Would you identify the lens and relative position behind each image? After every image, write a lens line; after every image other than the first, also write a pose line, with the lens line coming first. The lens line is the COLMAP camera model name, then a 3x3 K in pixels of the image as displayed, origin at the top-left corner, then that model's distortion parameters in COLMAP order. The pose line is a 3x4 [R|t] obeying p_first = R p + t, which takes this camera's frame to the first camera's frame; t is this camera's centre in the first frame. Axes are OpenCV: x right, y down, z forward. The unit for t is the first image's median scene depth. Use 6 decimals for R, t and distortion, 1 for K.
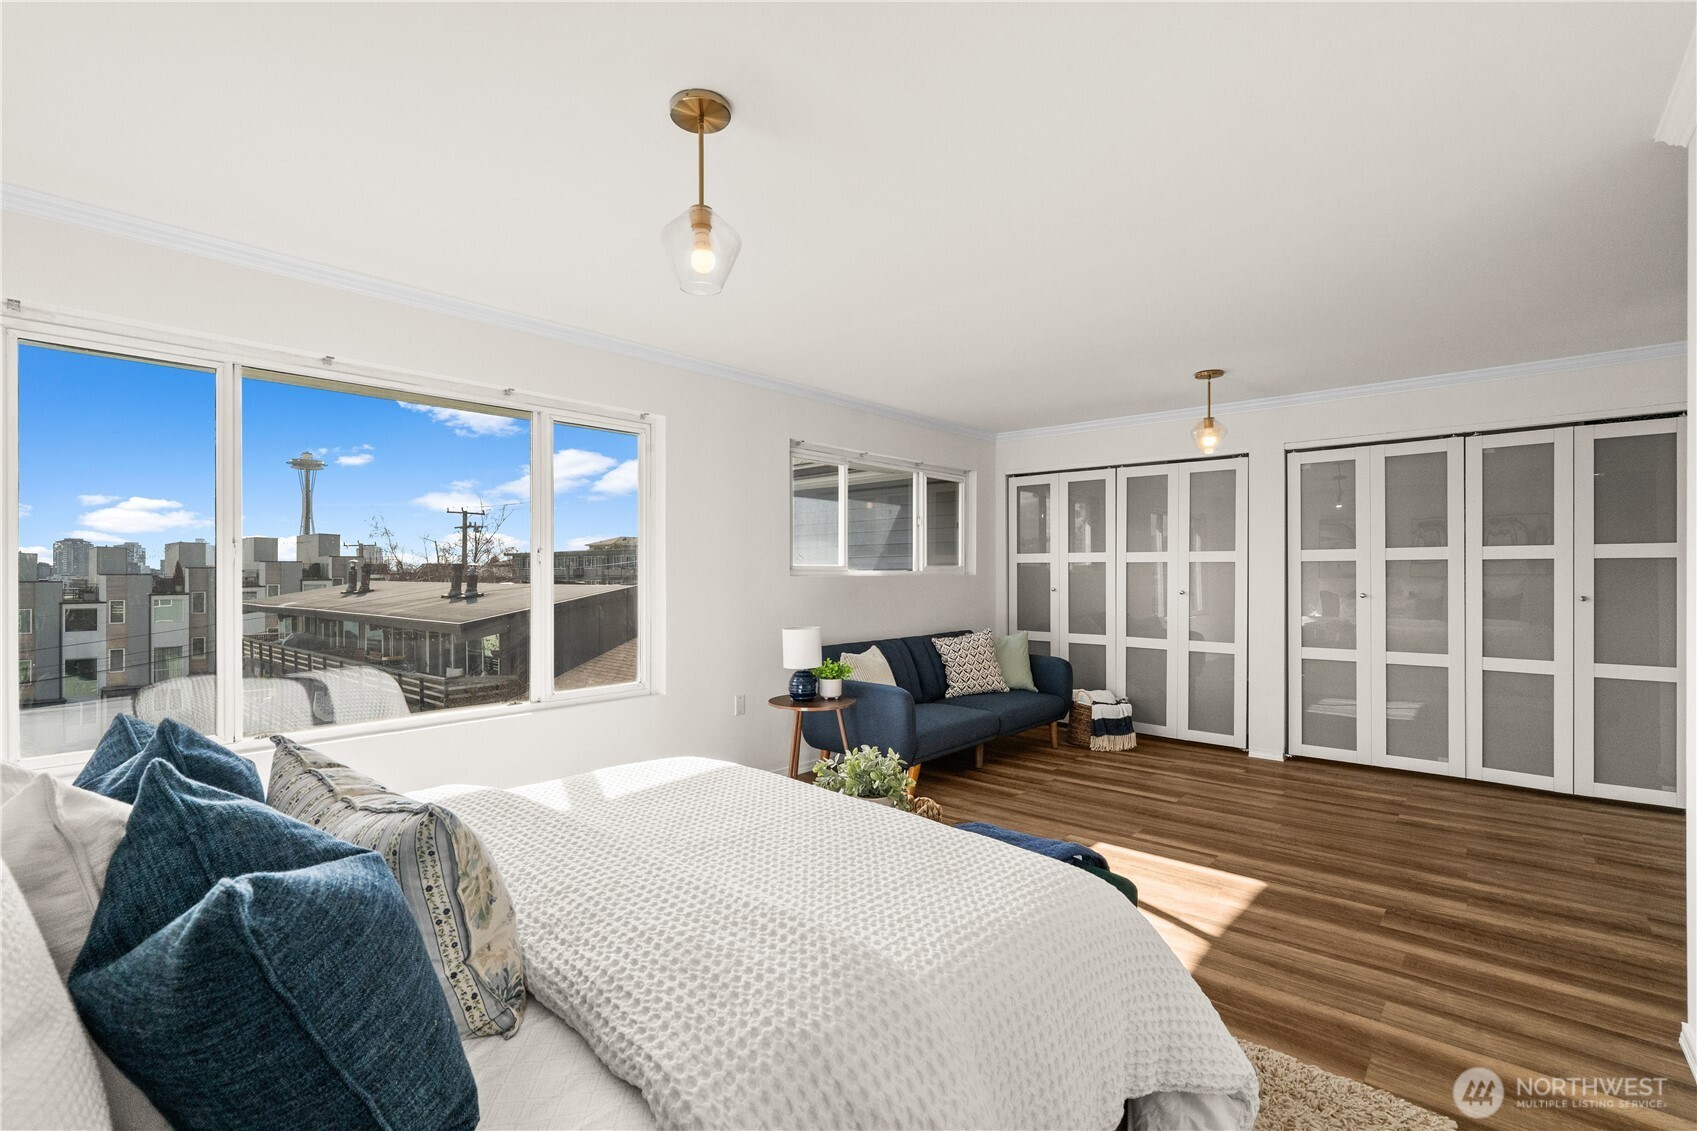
lens RADIAL K [[765.7, 0, 833.6], [0, 765.7, 575.7], [0, 0, 1]] dist [0.001540, -0.000034]
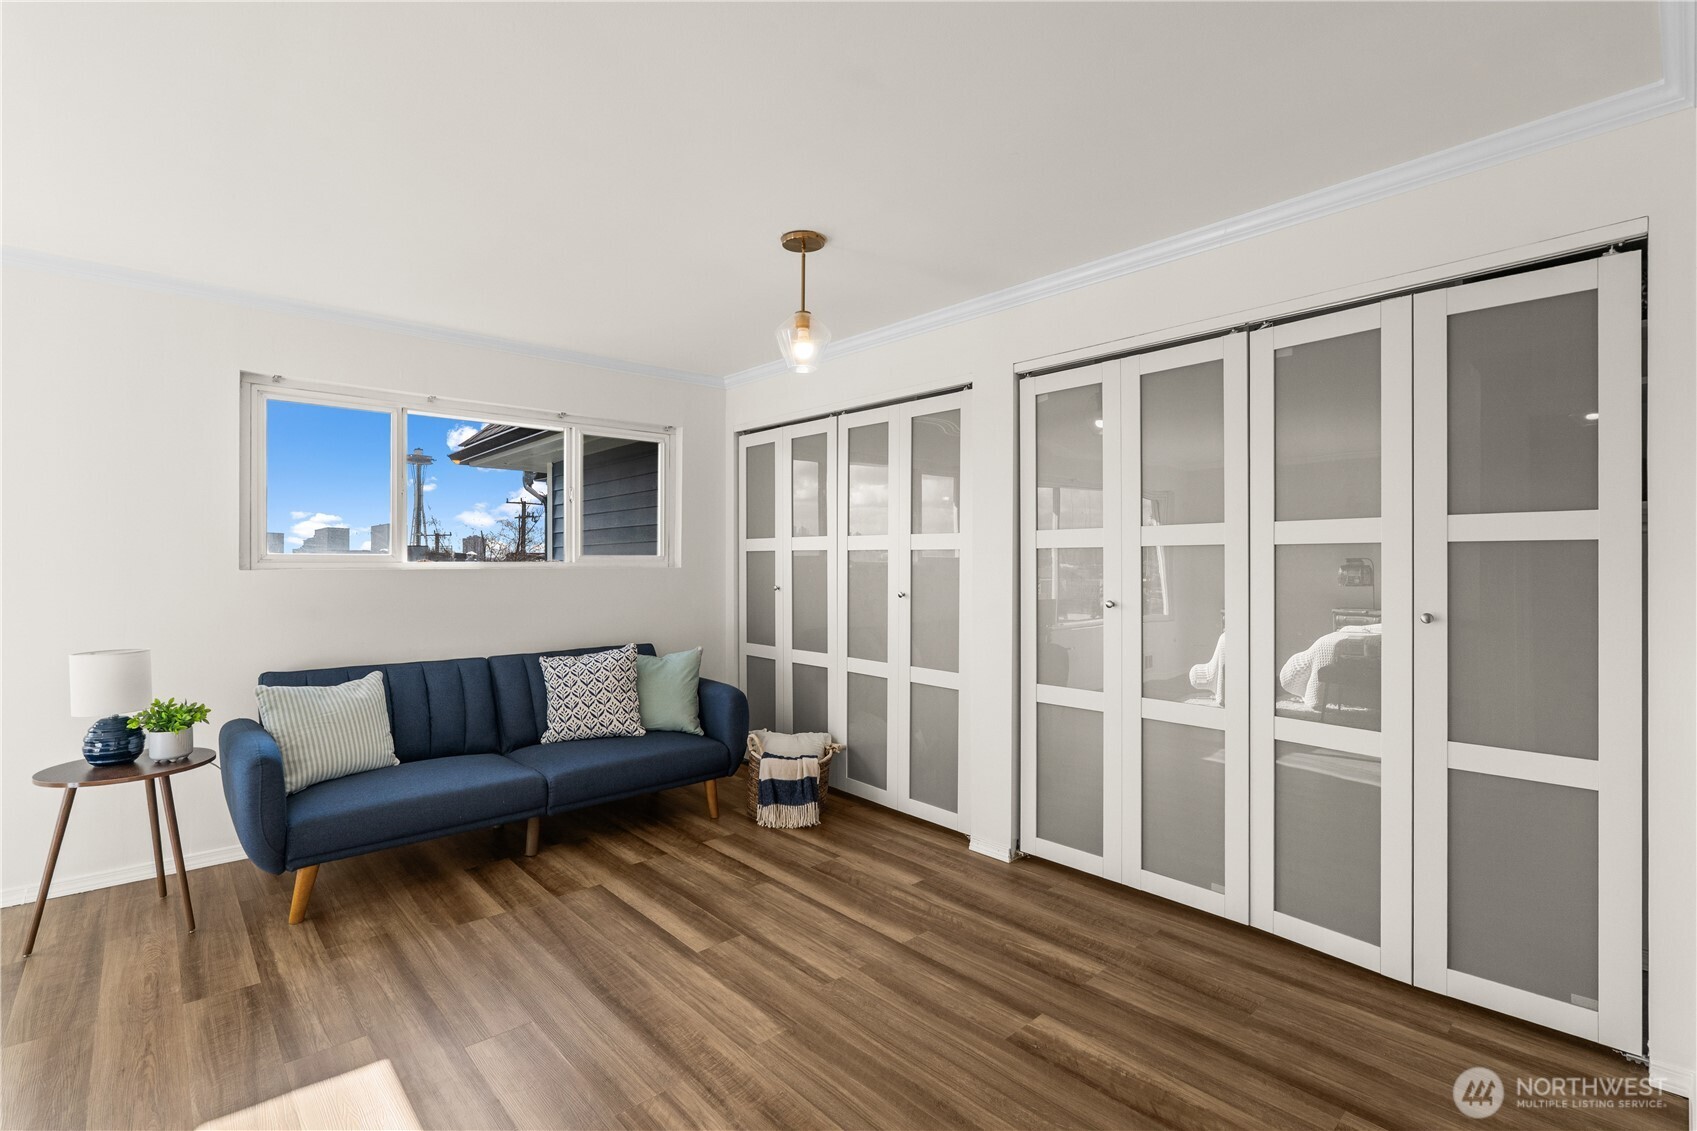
lens RADIAL K [[766.4, 0, 830.8], [0, 766.4, 564.9], [0, 0, 1]] dist [-0.001896, 0.000102]
pose [[0.993519, 0.002808, -0.113634, 0.575036], [-0.002832, 0.999996, -0.000050, -0.005294], [0.113633, 0.000372, 0.993523, 0.392604]]
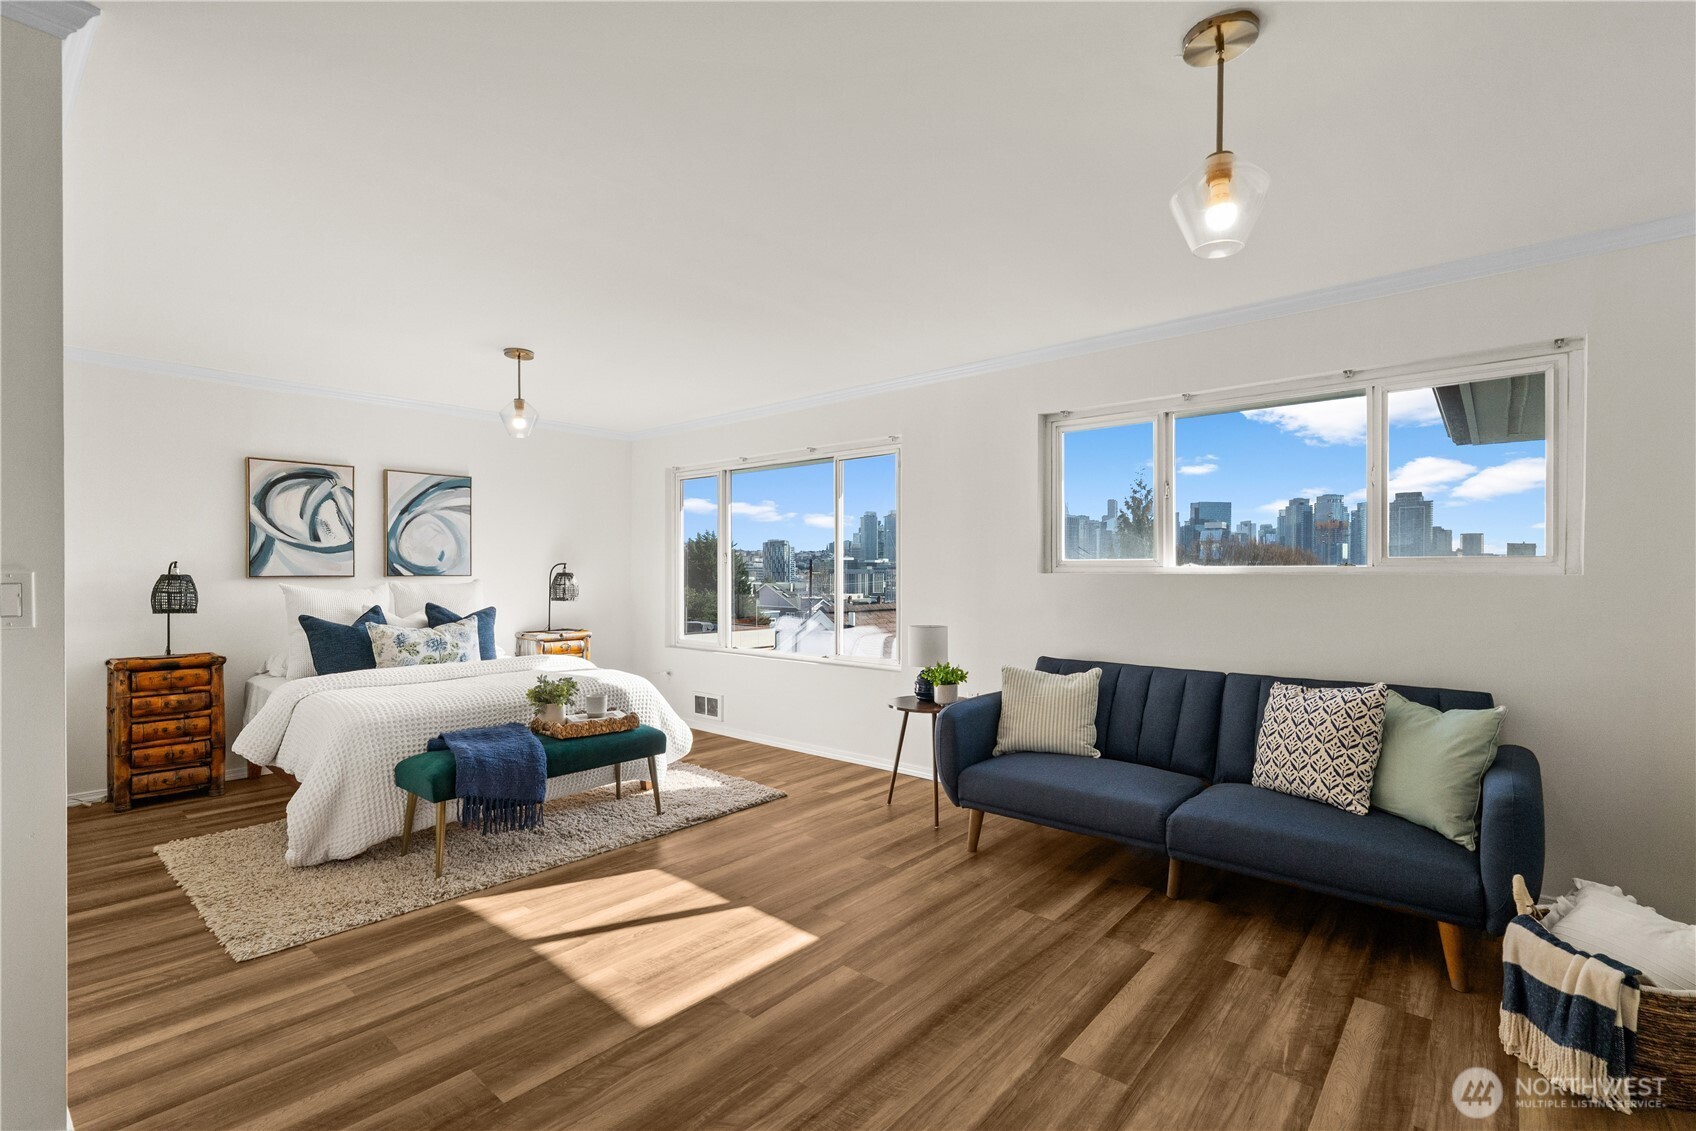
lens RADIAL K [[769.7, 0, 842.4], [0, 769.7, 570.1], [0, 0, 1]] dist [-0.005906, 0.000163]
pose [[0.014615, 0.003176, -0.999888, 0.854036], [-0.004589, 0.999985, 0.003109, -0.004648], [0.999883, 0.004543, 0.014630, 0.798727]]
